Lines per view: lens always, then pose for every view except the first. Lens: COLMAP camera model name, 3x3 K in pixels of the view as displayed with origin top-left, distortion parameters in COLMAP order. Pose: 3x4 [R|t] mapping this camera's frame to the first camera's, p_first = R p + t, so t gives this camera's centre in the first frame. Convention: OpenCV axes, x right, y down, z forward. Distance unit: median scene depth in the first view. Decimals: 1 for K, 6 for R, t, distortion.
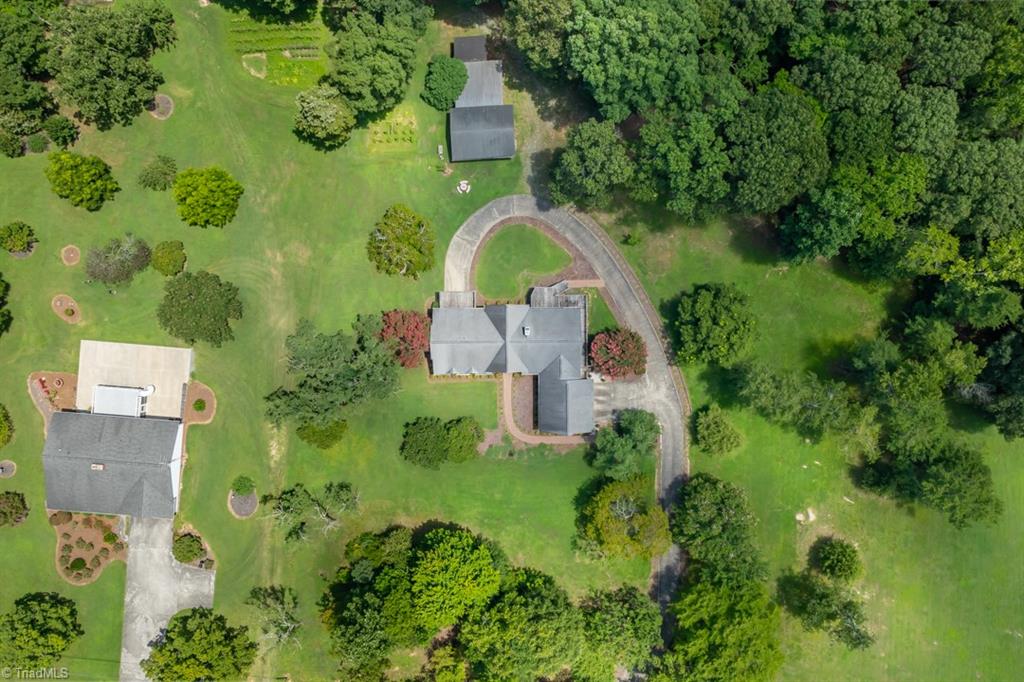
lens RADIAL K [[837.7, 0, 512.0], [0, 837.7, 341.0], [0, 0, 1]] dist [-0.004835, -0.005961]
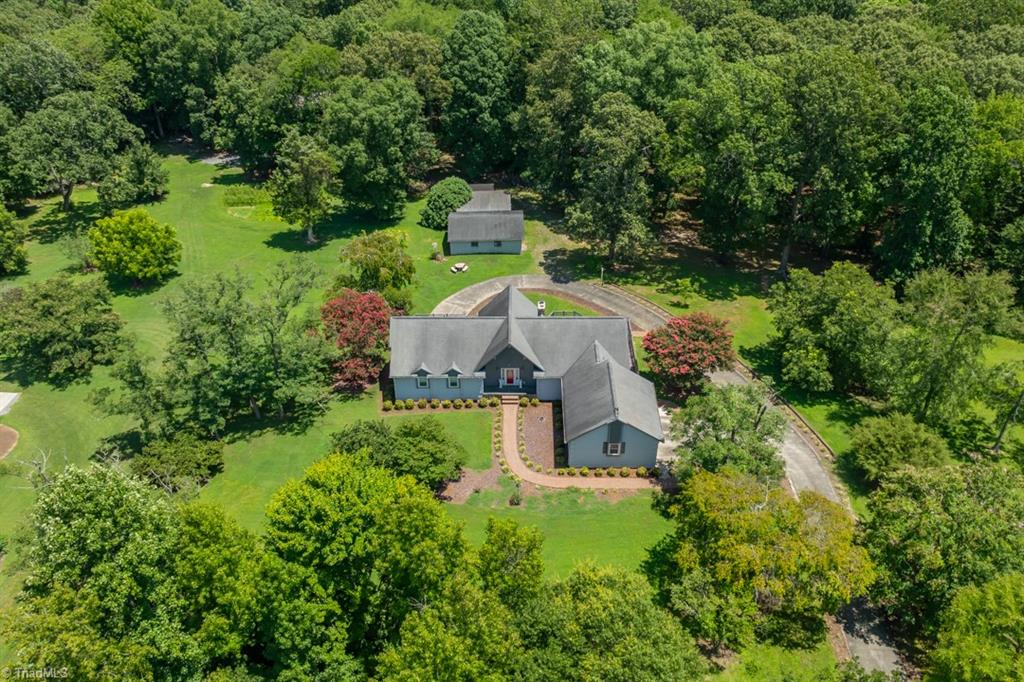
lens RADIAL K [[837.7, 0, 512.0], [0, 837.7, 341.0], [0, 0, 1]] dist [-0.004835, -0.005961]
pose [[0.999835, 0.000783, -0.018163, 0.006481], [-0.015159, 0.587416, -0.809143, 0.506146], [0.010036, 0.809285, 0.587331, 0.602508]]
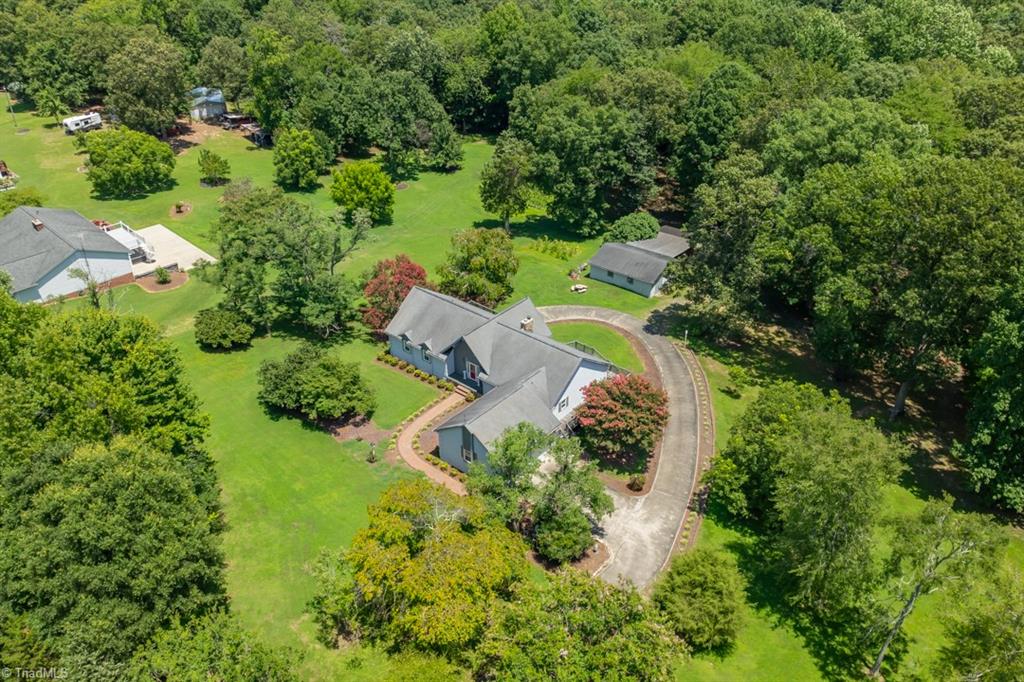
lens RADIAL K [[837.7, 0, 512.0], [0, 837.7, 341.0], [0, 0, 1]] dist [-0.004835, -0.005961]
pose [[0.765767, 0.335182, -0.548866, 0.365643], [-0.642970, 0.417306, -0.642219, 0.416139], [0.013785, 0.844694, 0.535072, 0.614002]]
